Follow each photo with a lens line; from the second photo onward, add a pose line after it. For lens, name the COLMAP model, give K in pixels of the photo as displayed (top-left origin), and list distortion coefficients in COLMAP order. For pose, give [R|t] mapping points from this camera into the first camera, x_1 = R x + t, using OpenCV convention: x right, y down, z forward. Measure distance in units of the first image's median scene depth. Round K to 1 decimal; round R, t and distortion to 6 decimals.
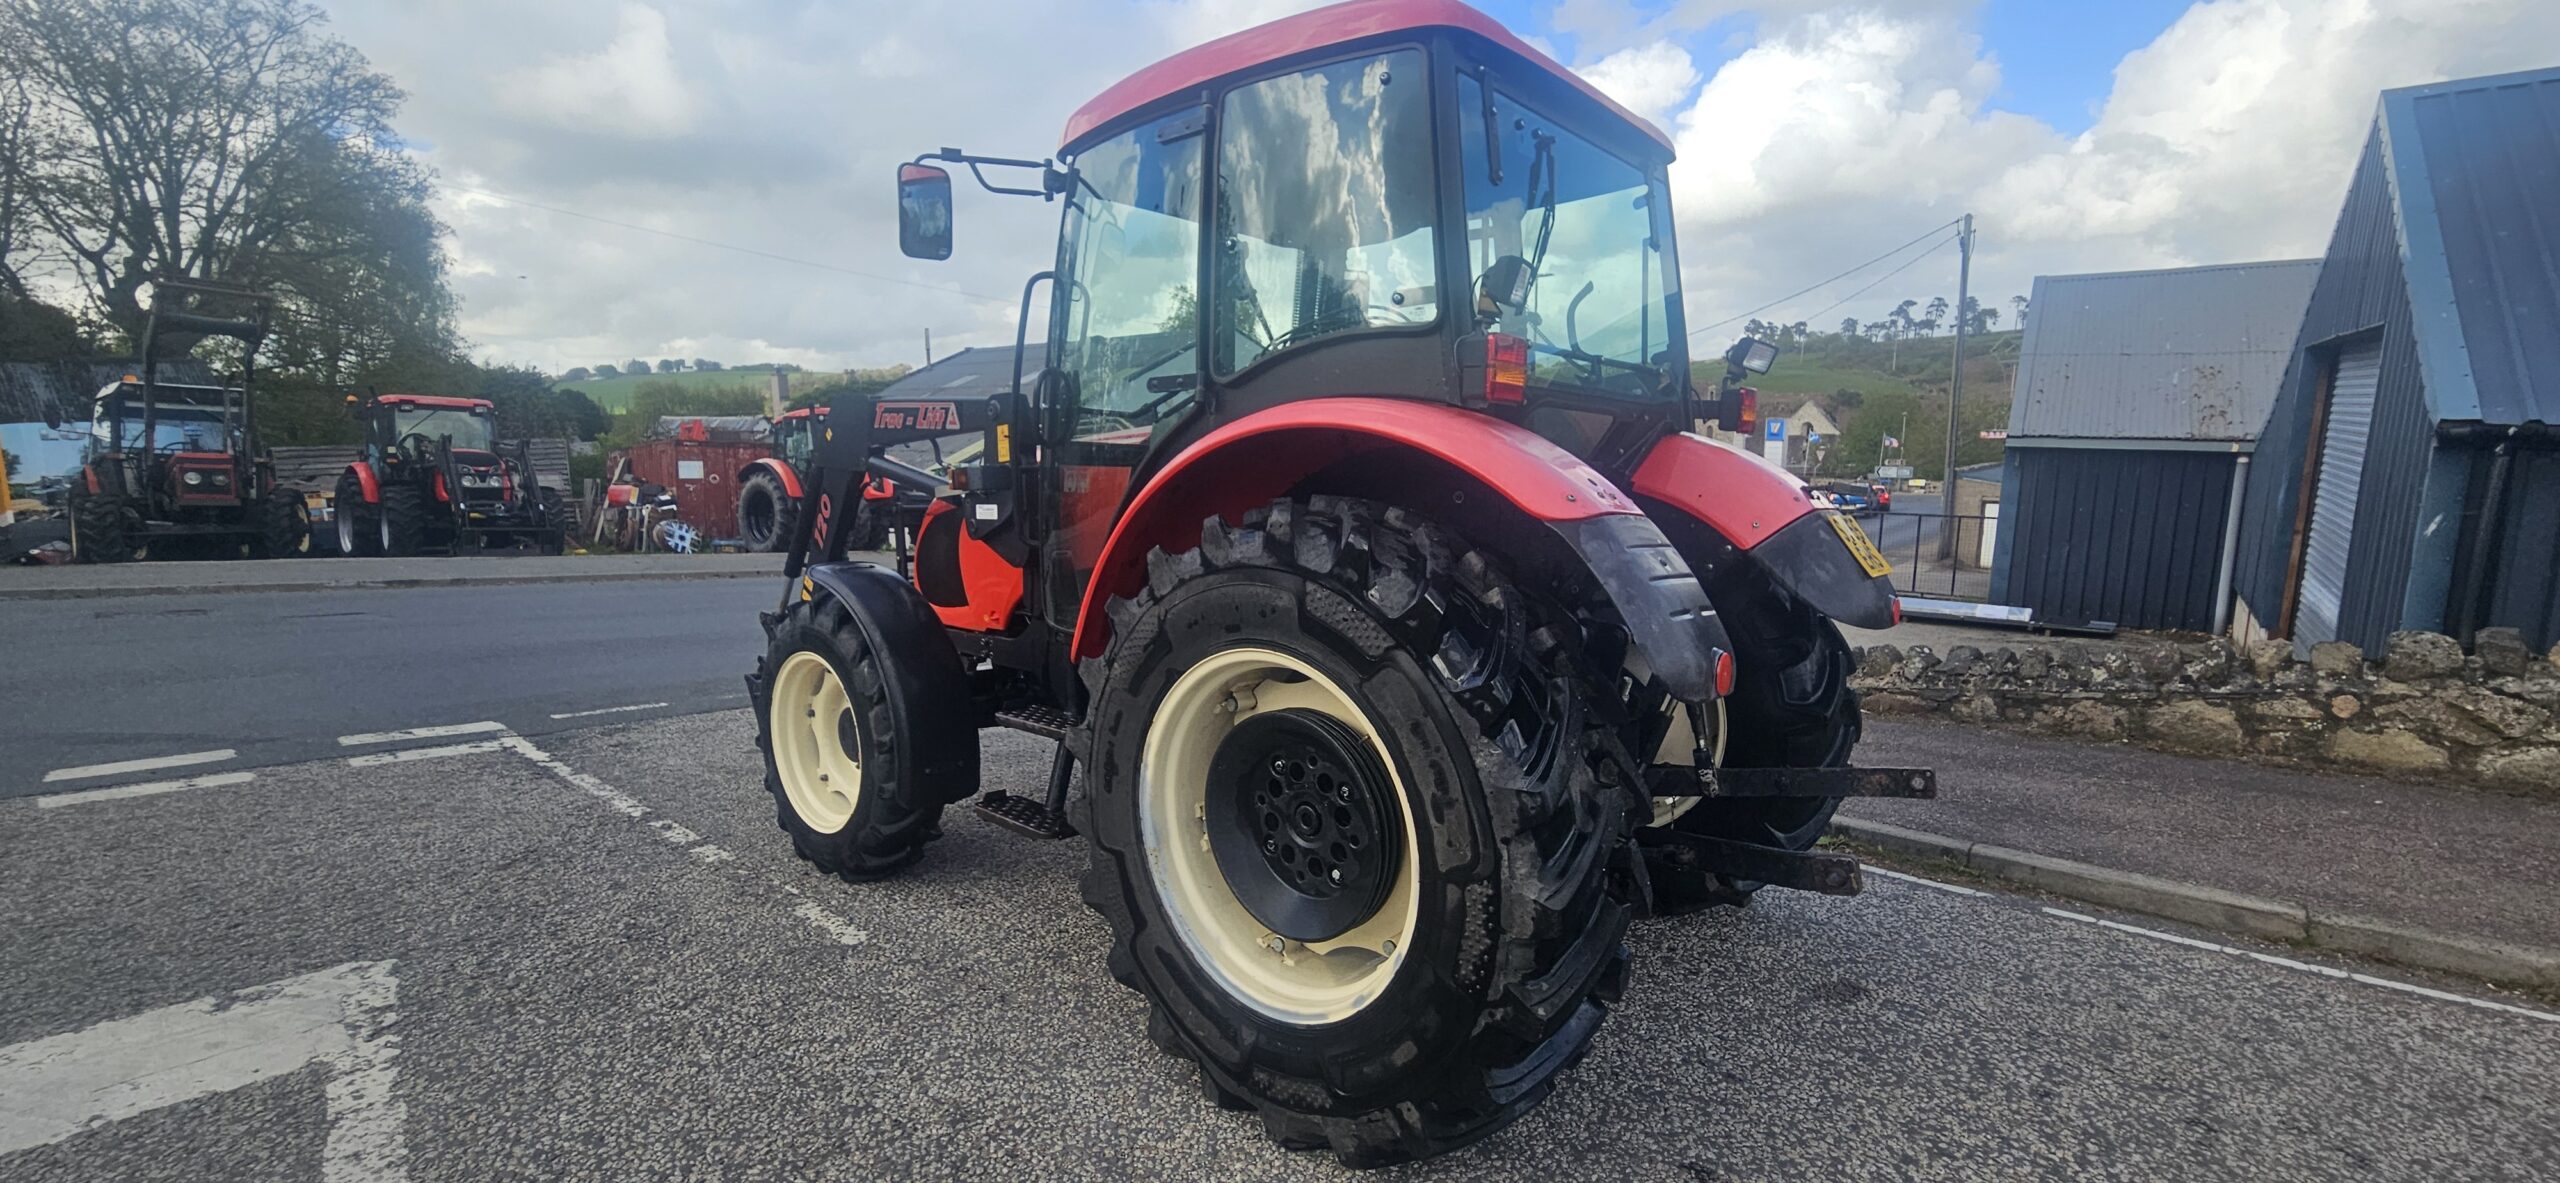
lens RADIAL K [[1052.0, 0, 1265.6], [0, 1052.0, 597.1], [0, 0, 1]] dist [0.001470, -0.000548]
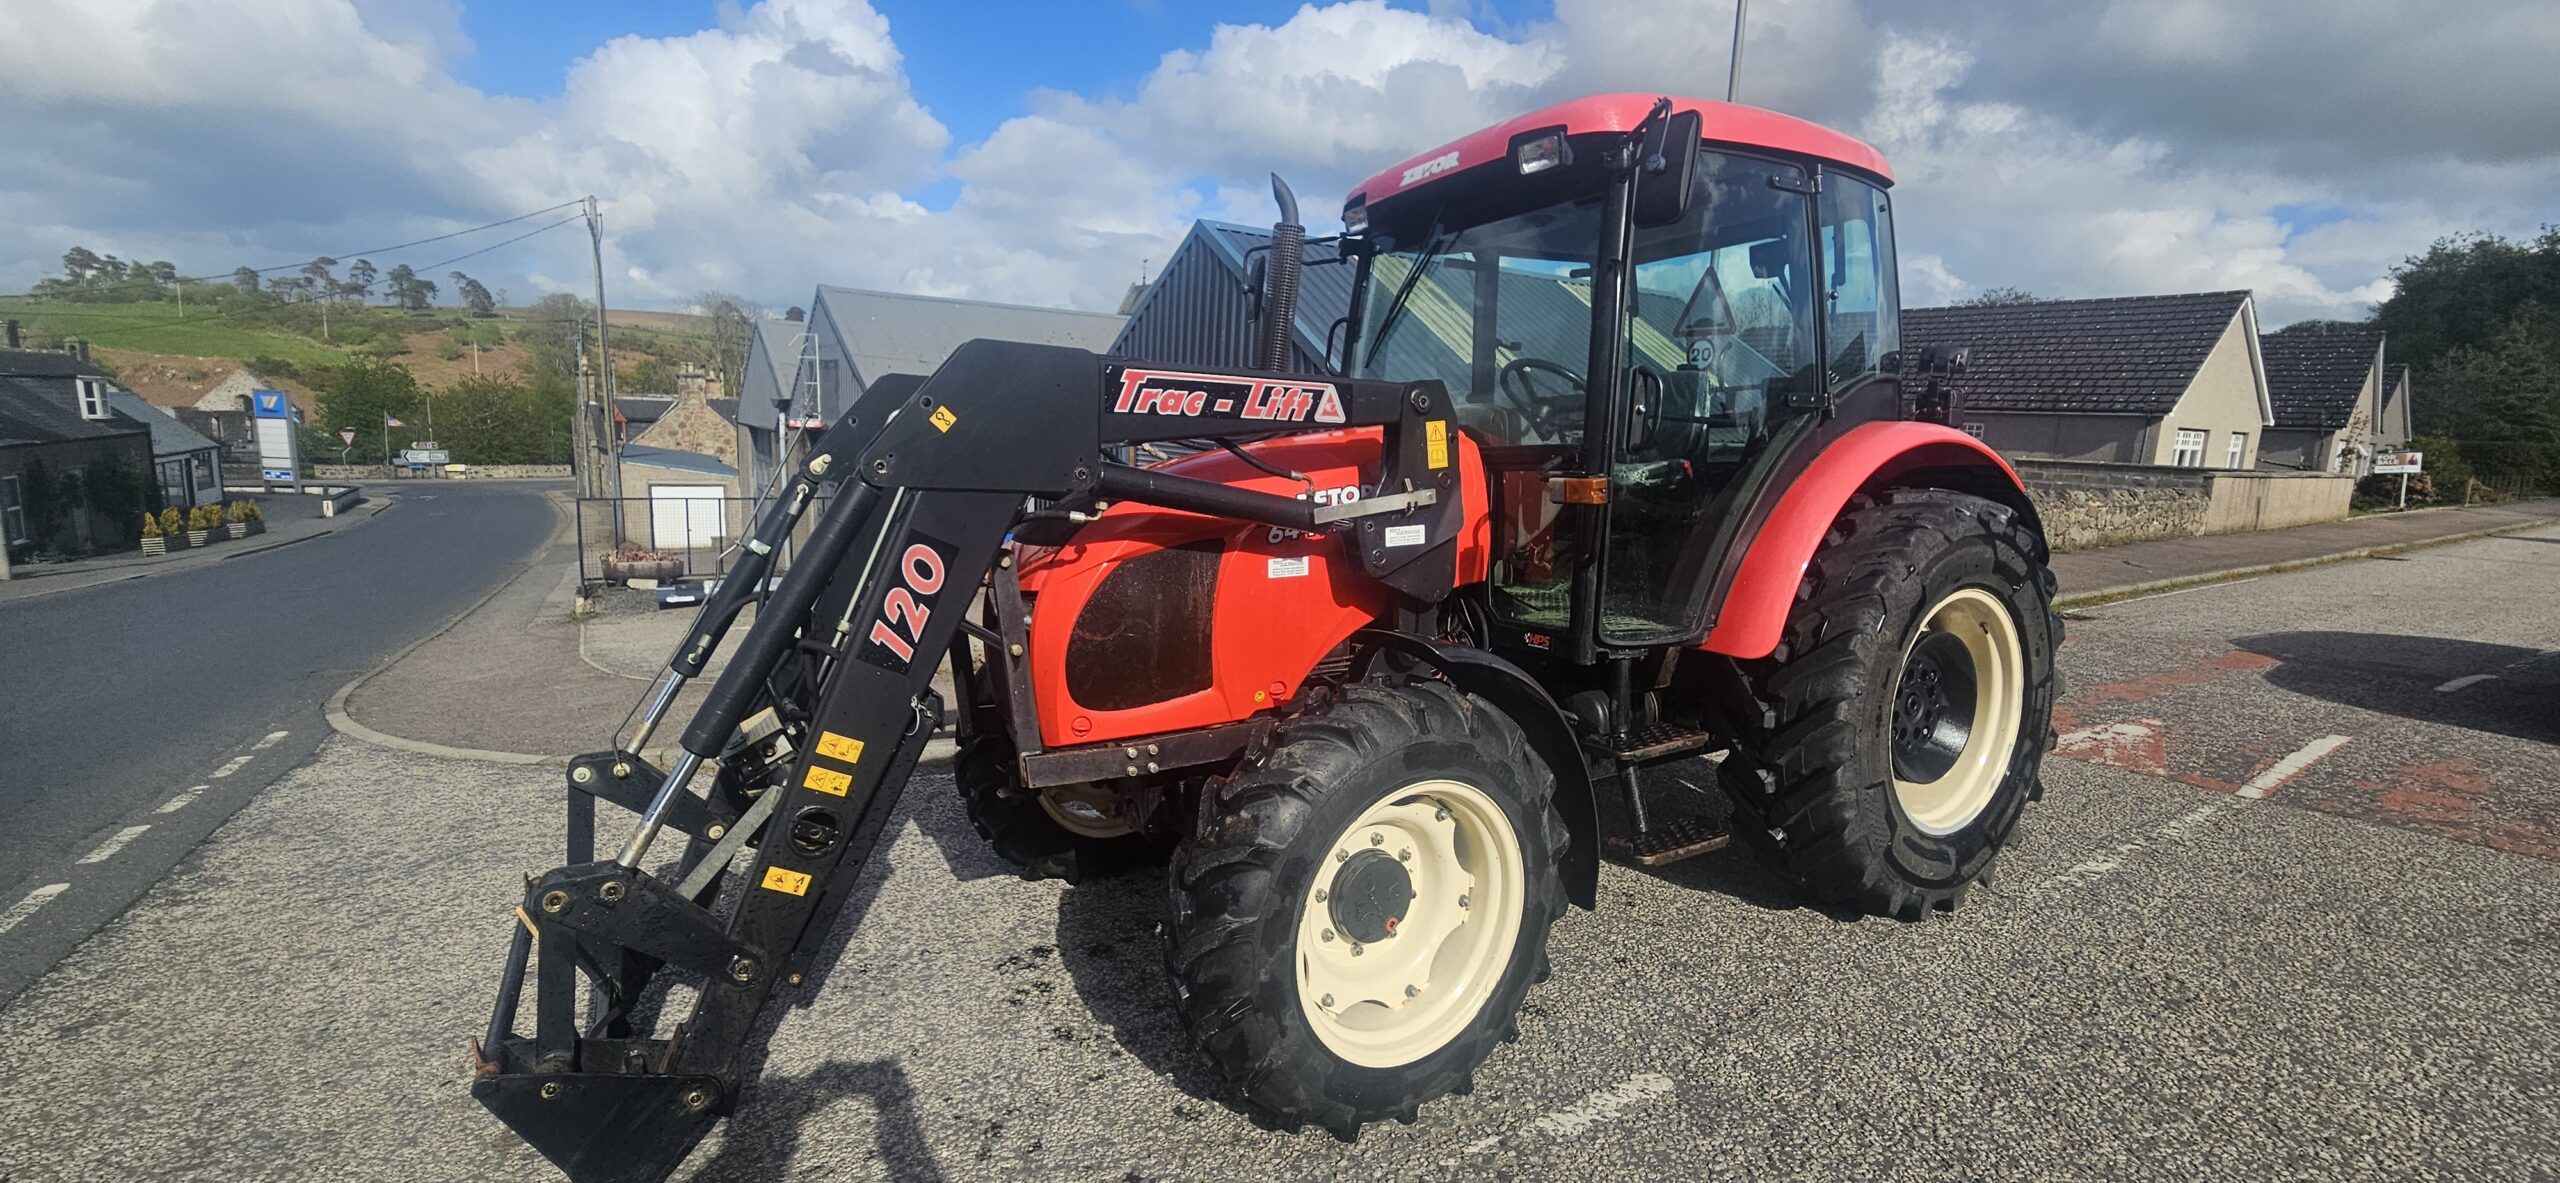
lens RADIAL K [[1052.0, 0, 1270.9], [0, 1052.0, 600.3], [0, 0, 1]] dist [0.001470, -0.000548]
pose [[0.298577, -0.140532, 0.943982, -0.911084], [0.122143, 0.986592, 0.108242, -0.116297], [-0.946537, 0.082982, 0.311738, 0.779895]]
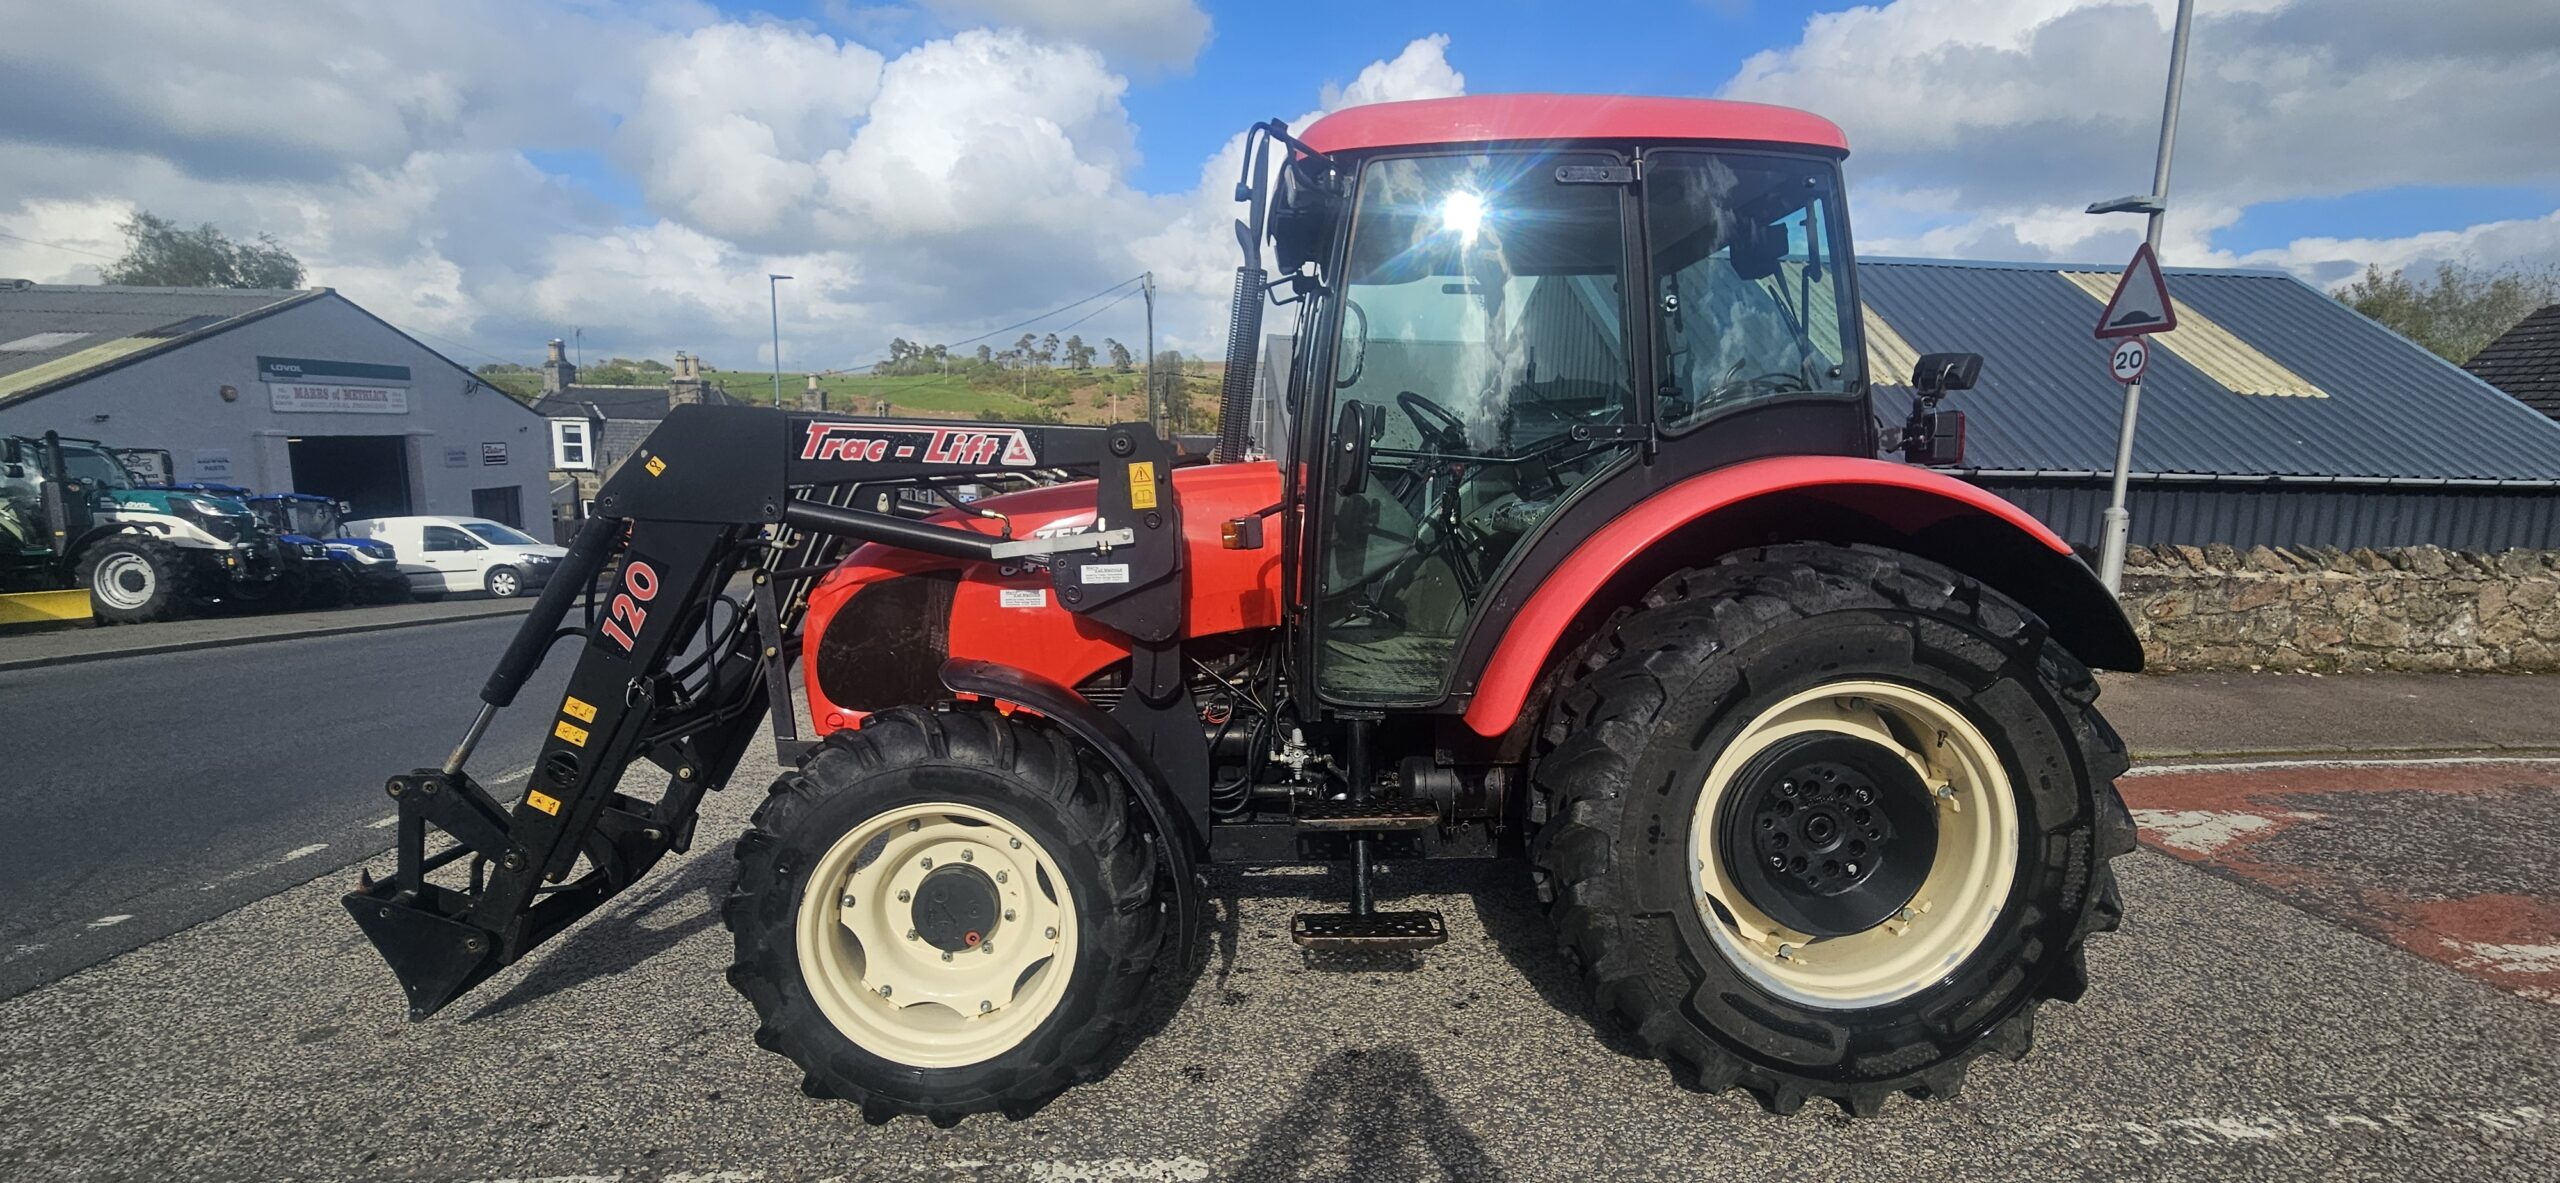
lens RADIAL K [[1052.0, 0, 1271.4], [0, 1052.0, 596.1], [0, 0, 1]] dist [0.001470, -0.000548]
pose [[0.719301, -0.080335, 0.690038, -0.642882], [0.089612, 0.995722, 0.022510, -0.064592], [-0.688894, 0.045644, 0.723423, 0.326471]]
